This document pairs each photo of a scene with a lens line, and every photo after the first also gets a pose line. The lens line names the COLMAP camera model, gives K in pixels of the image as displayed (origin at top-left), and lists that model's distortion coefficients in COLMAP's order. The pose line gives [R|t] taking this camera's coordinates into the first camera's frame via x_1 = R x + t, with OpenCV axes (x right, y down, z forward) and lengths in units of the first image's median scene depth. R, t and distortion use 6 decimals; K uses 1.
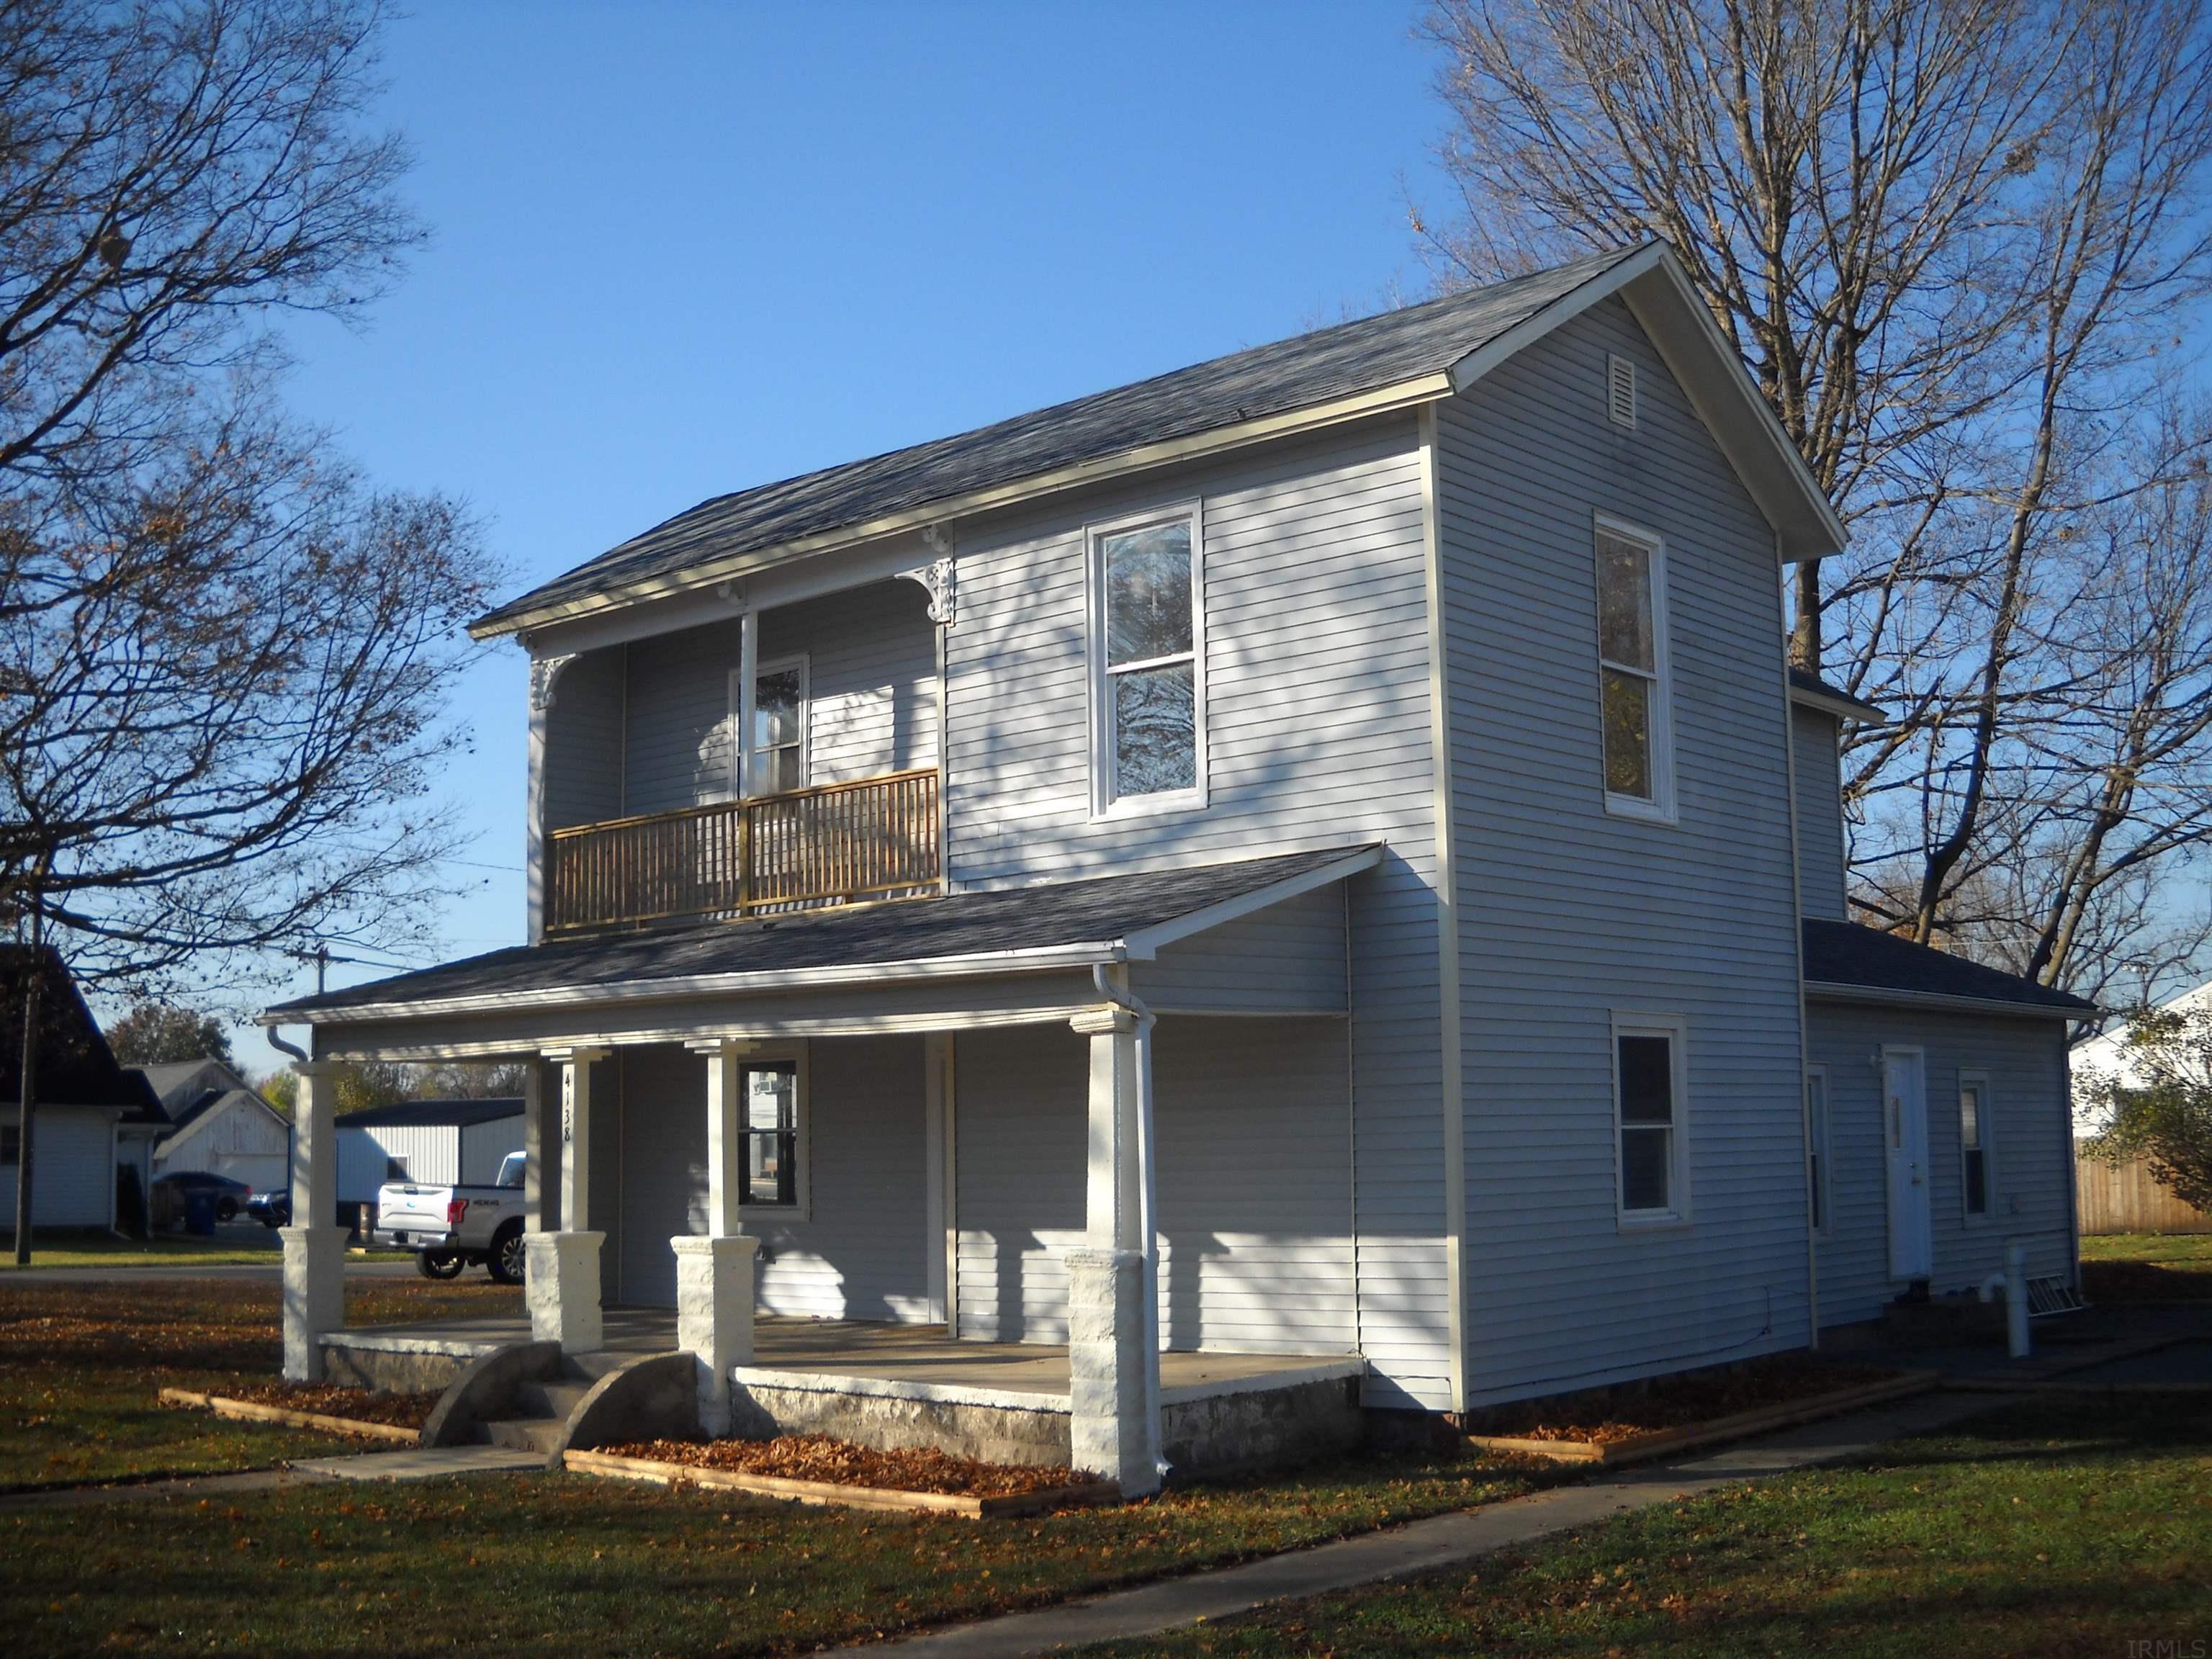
lens RADIAL K [[2510.9, 0, 1109.6], [0, 2510.9, 820.0], [0, 0, 1]] dist [-0.255198, 0.263973]
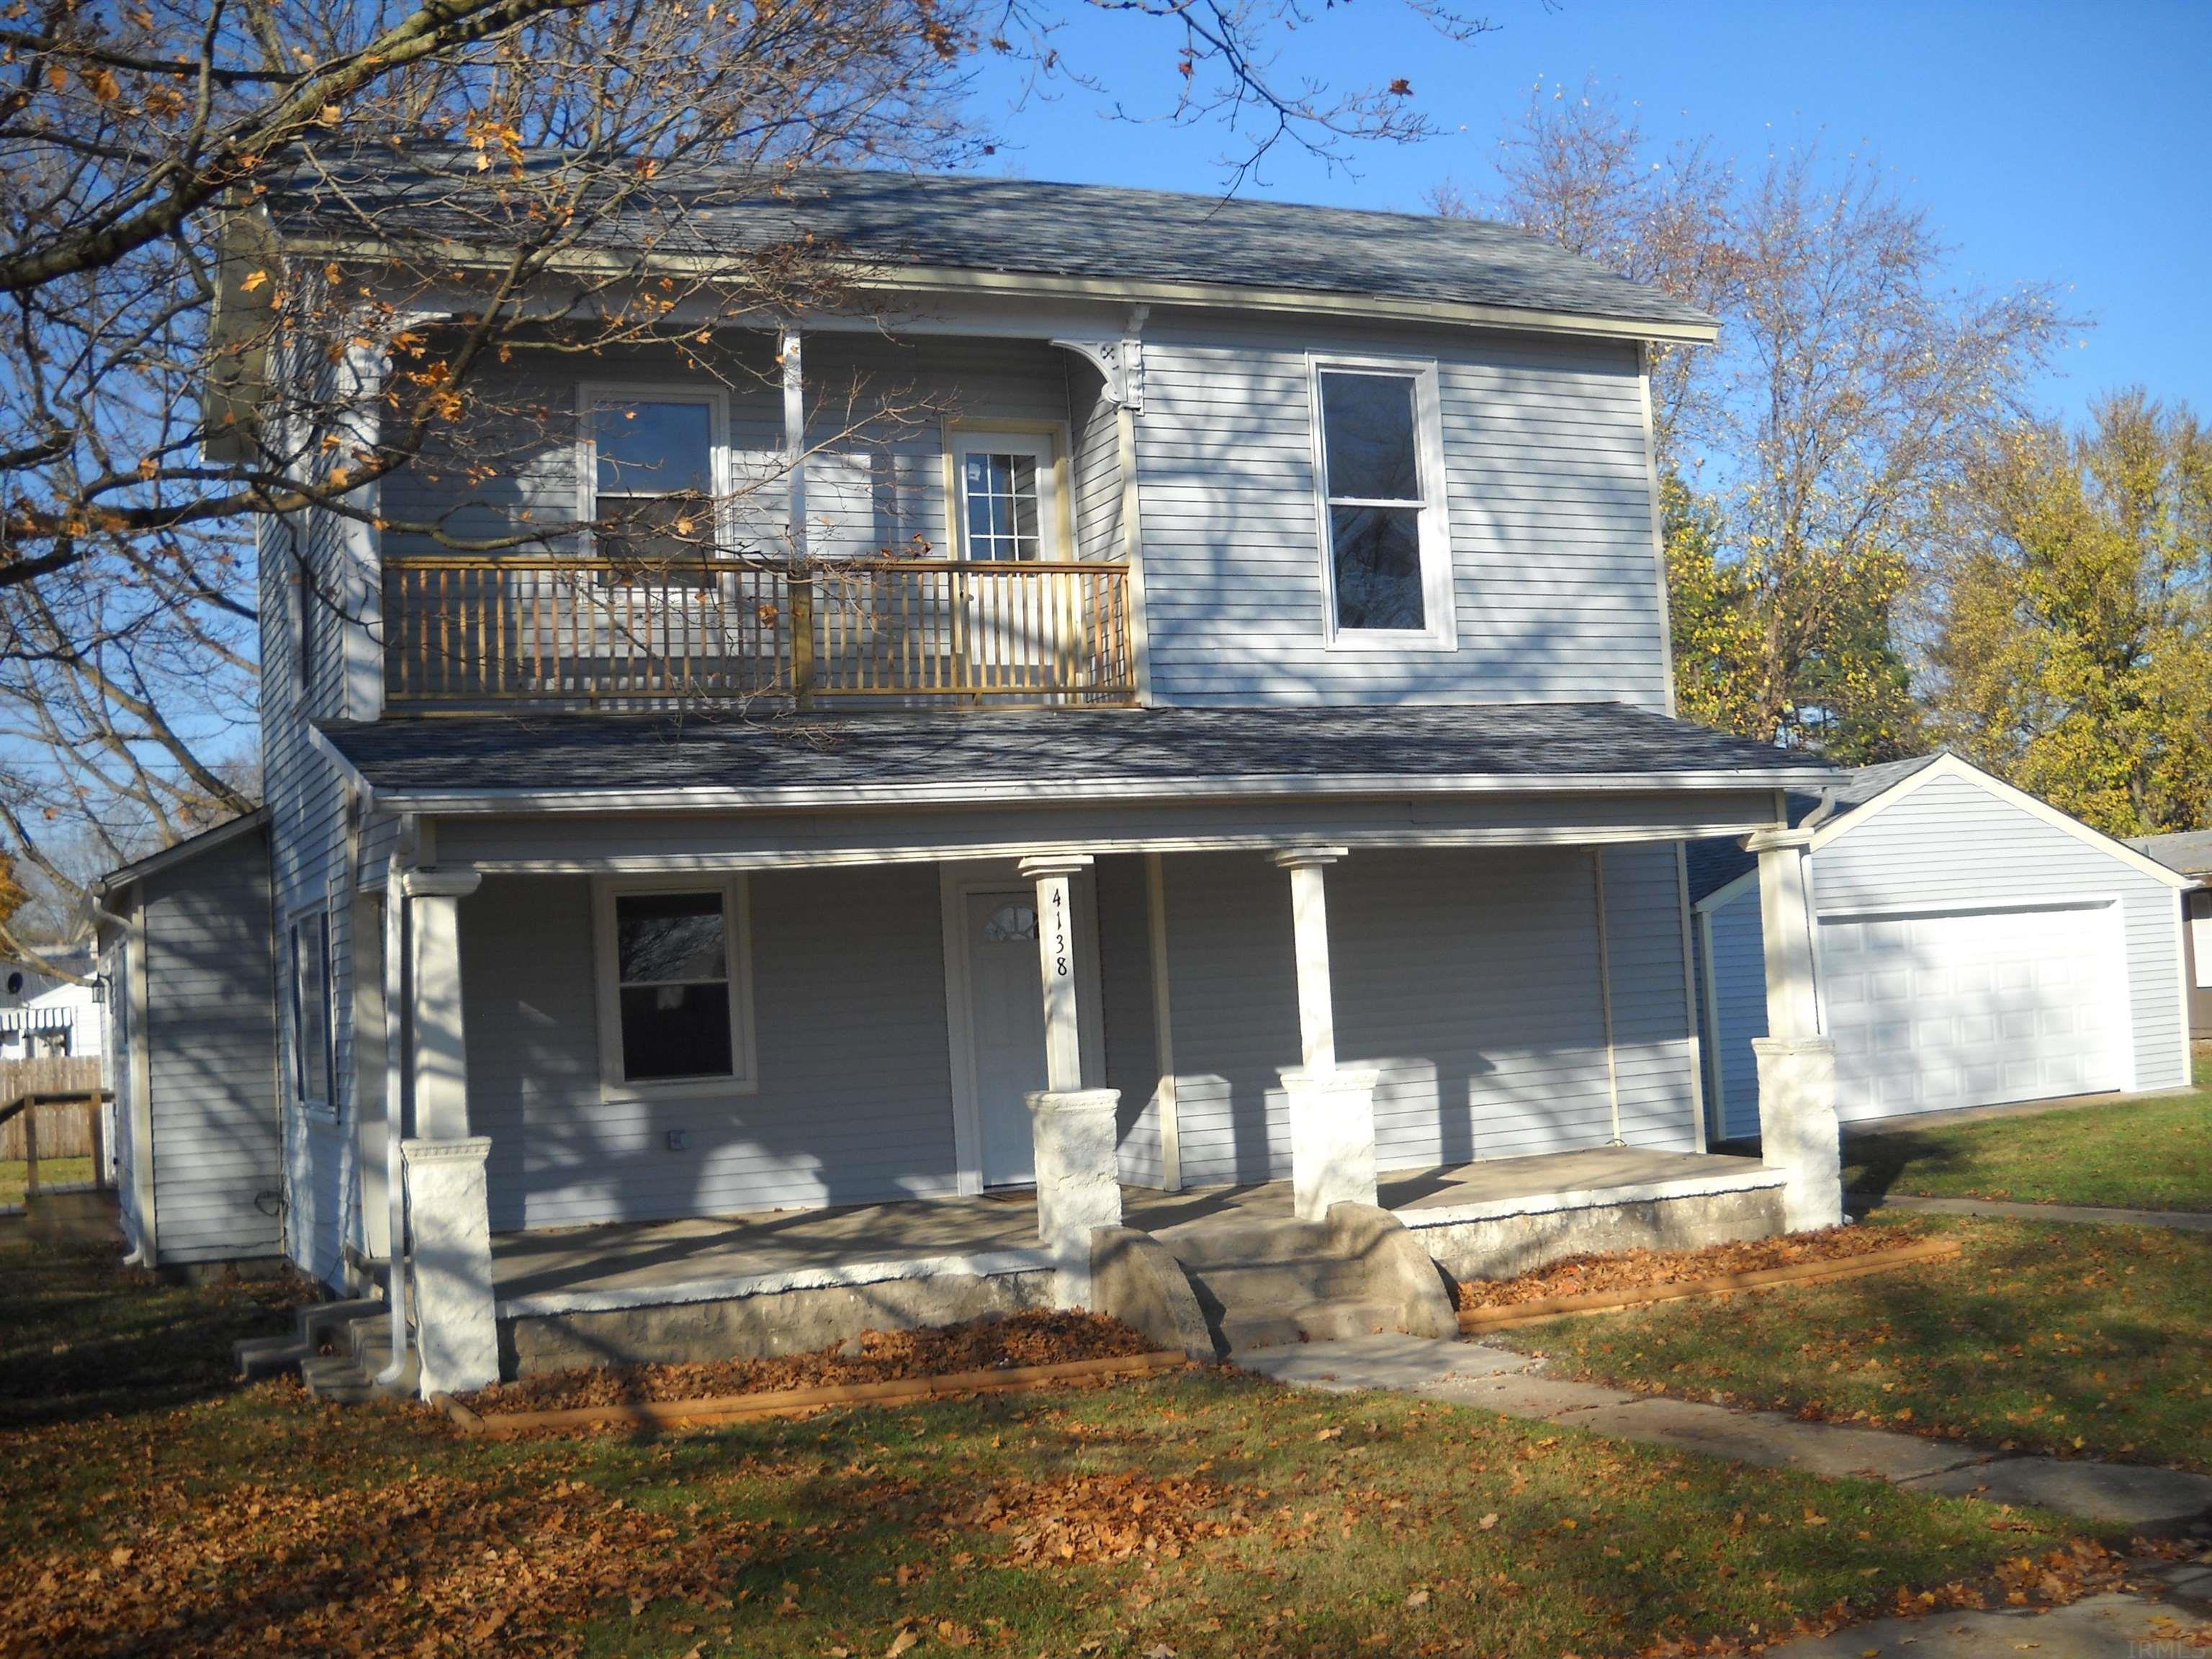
lens RADIAL K [[2510.9, 0, 1109.6], [0, 2510.9, 820.0], [0, 0, 1]] dist [-0.255198, 0.263973]
pose [[0.420916, 0.082751, 0.903317, -0.948022], [-0.057040, 0.996274, -0.064688, 0.134277], [-0.905304, -0.024297, 0.424068, 0.666886]]
